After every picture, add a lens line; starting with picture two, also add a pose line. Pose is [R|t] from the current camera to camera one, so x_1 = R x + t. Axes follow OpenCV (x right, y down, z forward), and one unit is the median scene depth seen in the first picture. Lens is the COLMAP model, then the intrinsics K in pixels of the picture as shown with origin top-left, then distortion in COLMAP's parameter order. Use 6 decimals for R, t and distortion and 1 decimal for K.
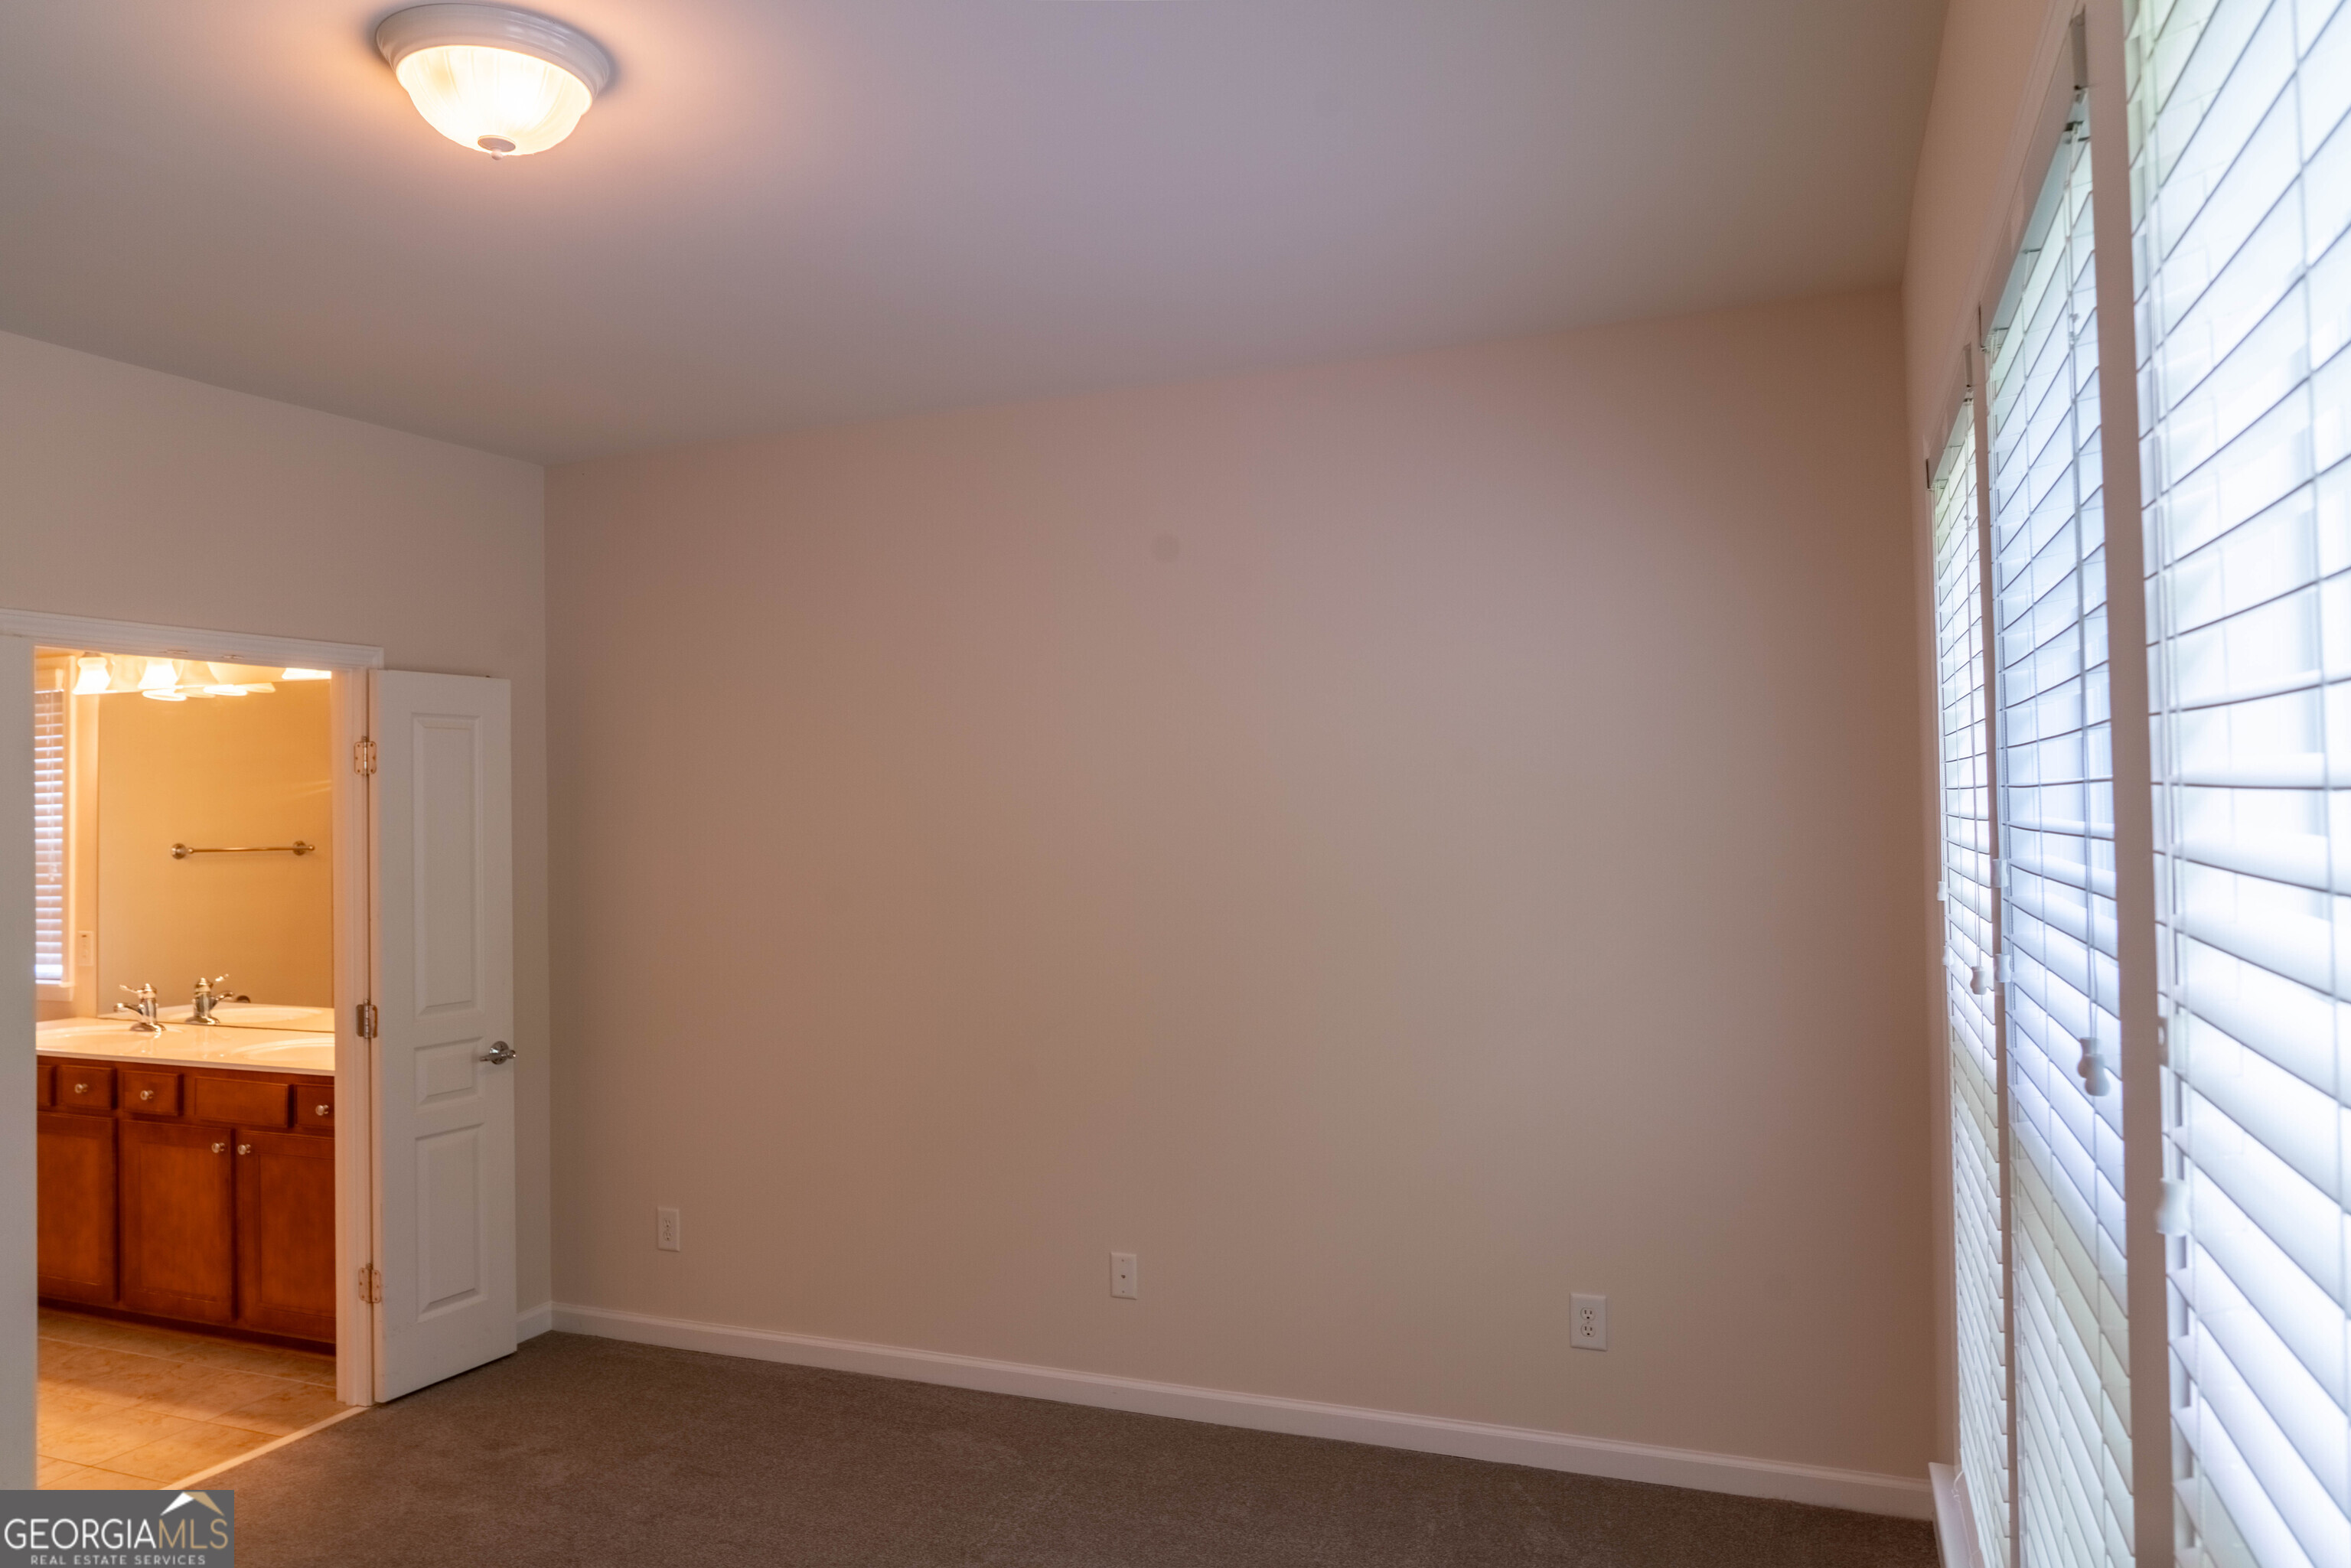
lens RADIAL K [[1570.5, 0, 1172.3], [0, 1570.5, 781.6], [0, 0, 1]] dist [-0.017323, 0.001766]
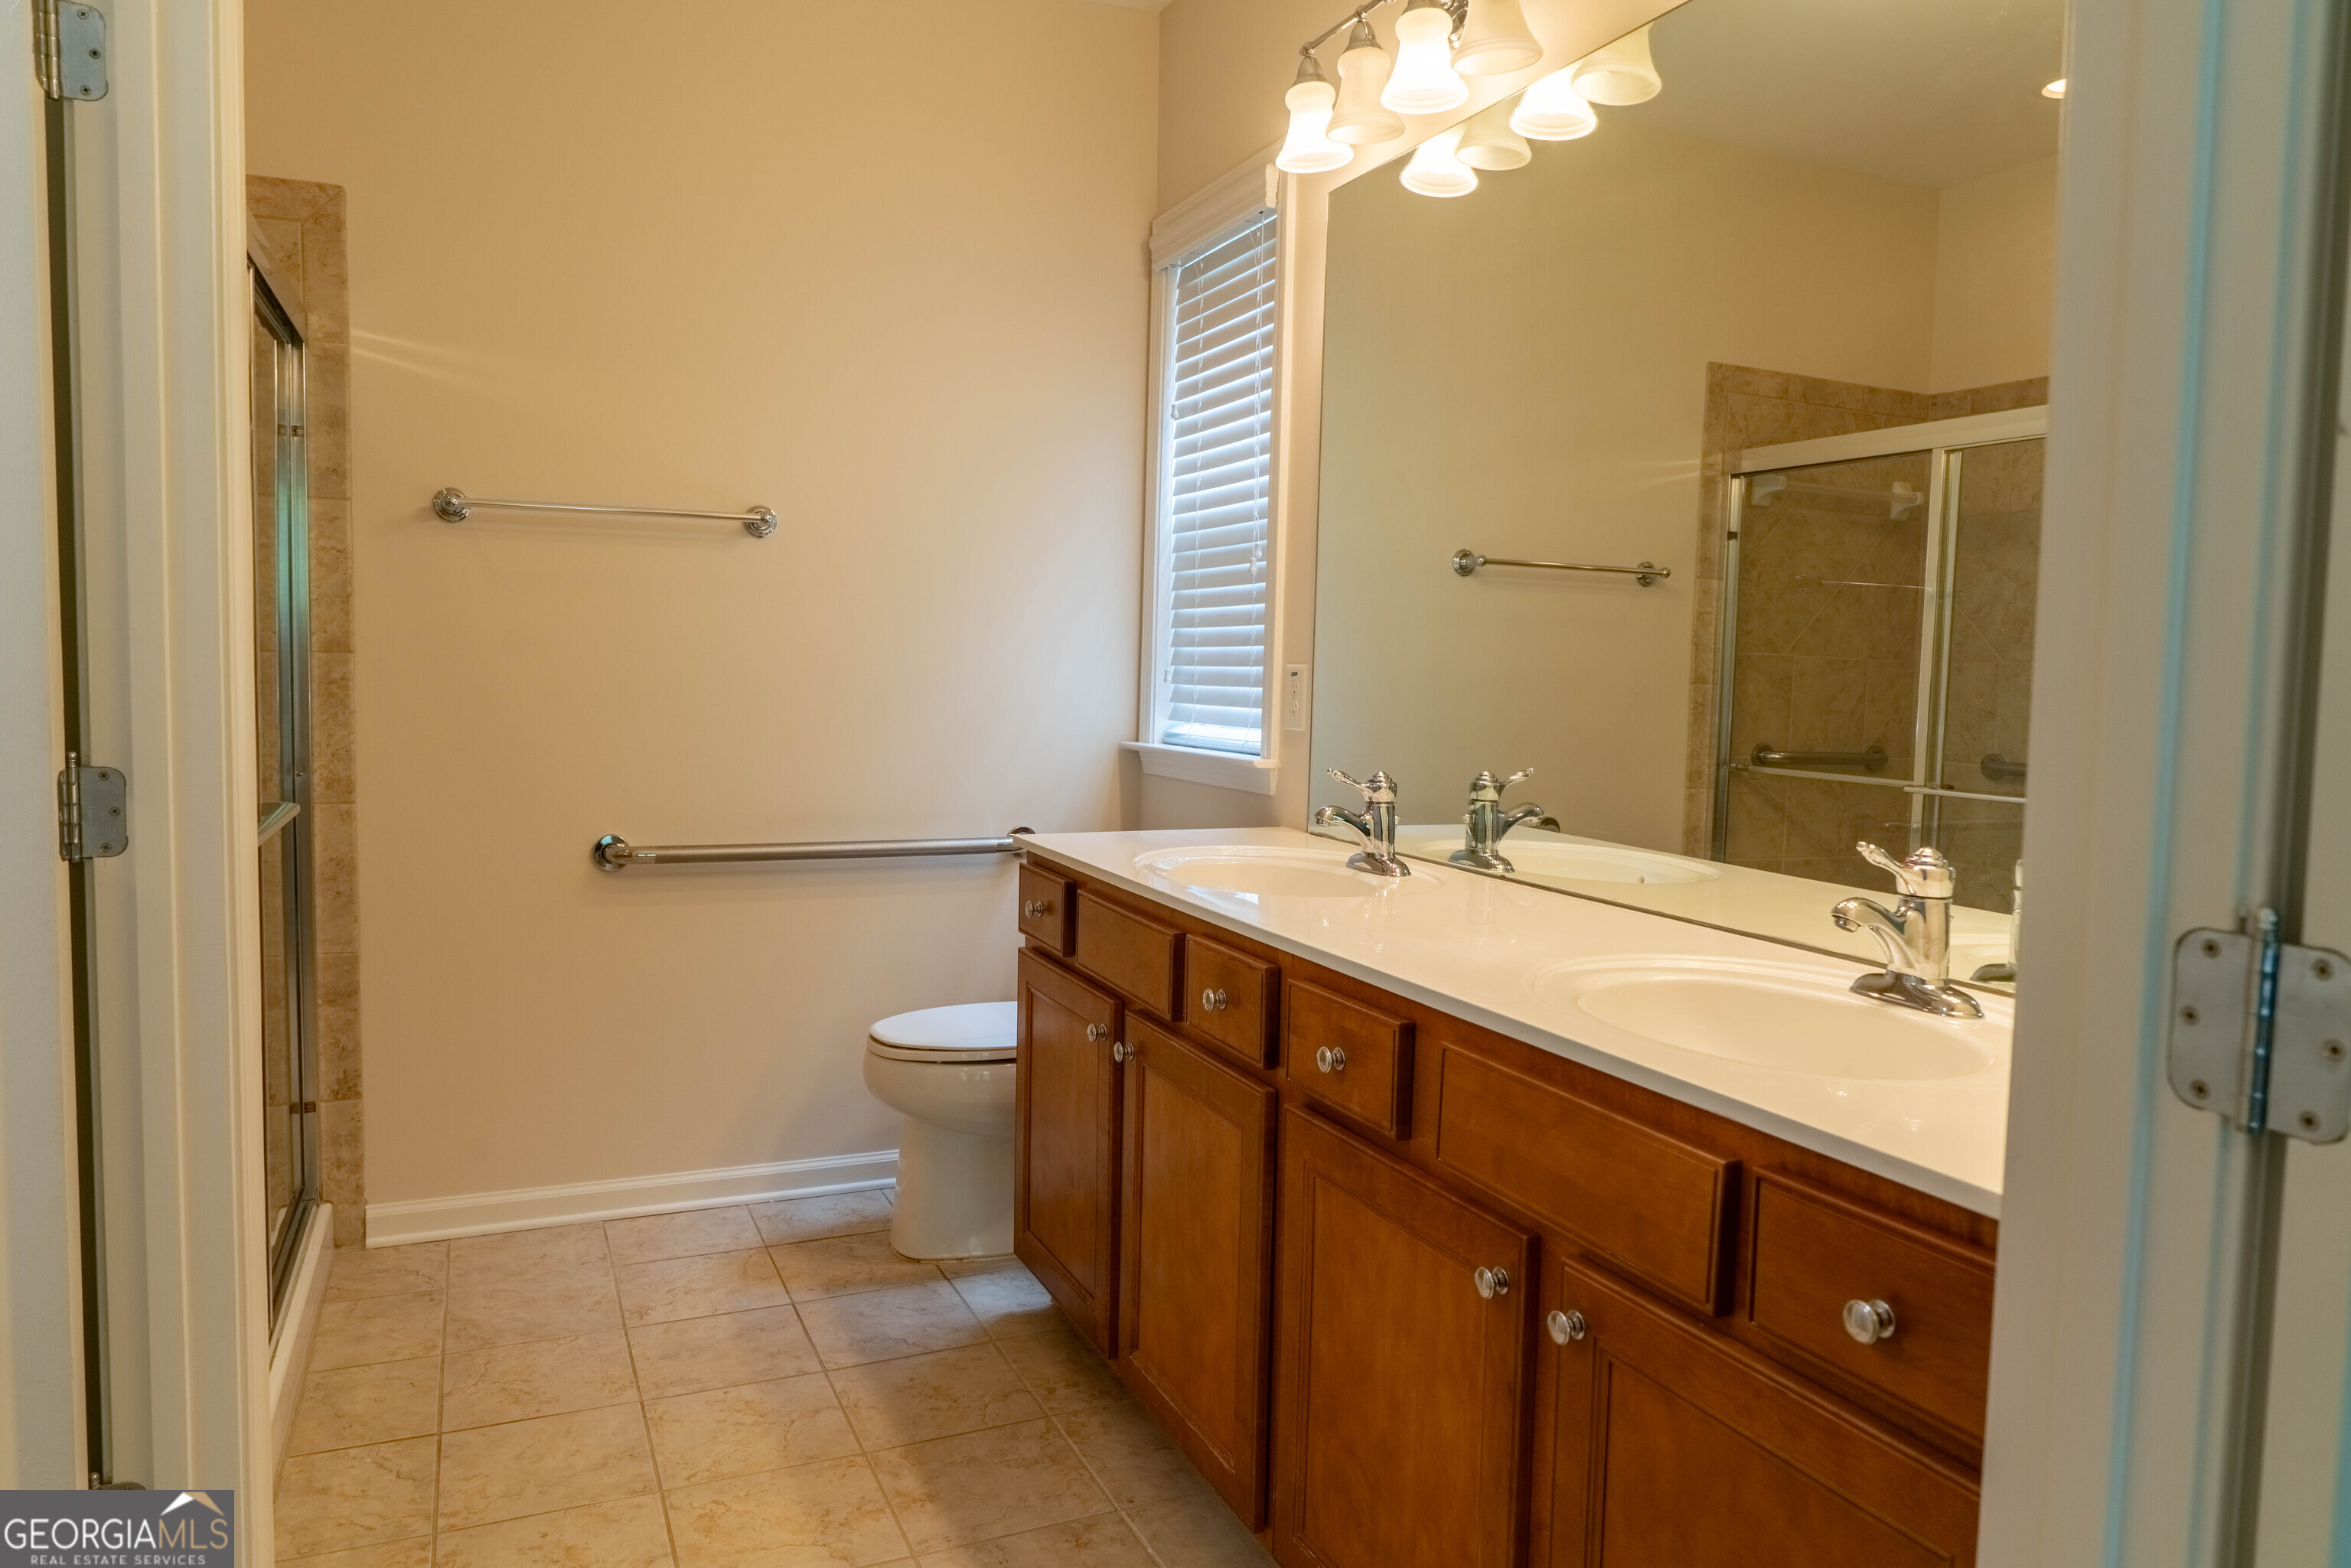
lens RADIAL K [[1570.5, 0, 1173.2], [0, 1570.5, 783.6], [0, 0, 1]] dist [-0.017323, 0.001766]
pose [[0.720598, 0.083530, -0.688303, -0.373450], [-0.016182, 0.994472, 0.103744, 0.084323], [0.693164, -0.063620, 0.717966, 0.611466]]
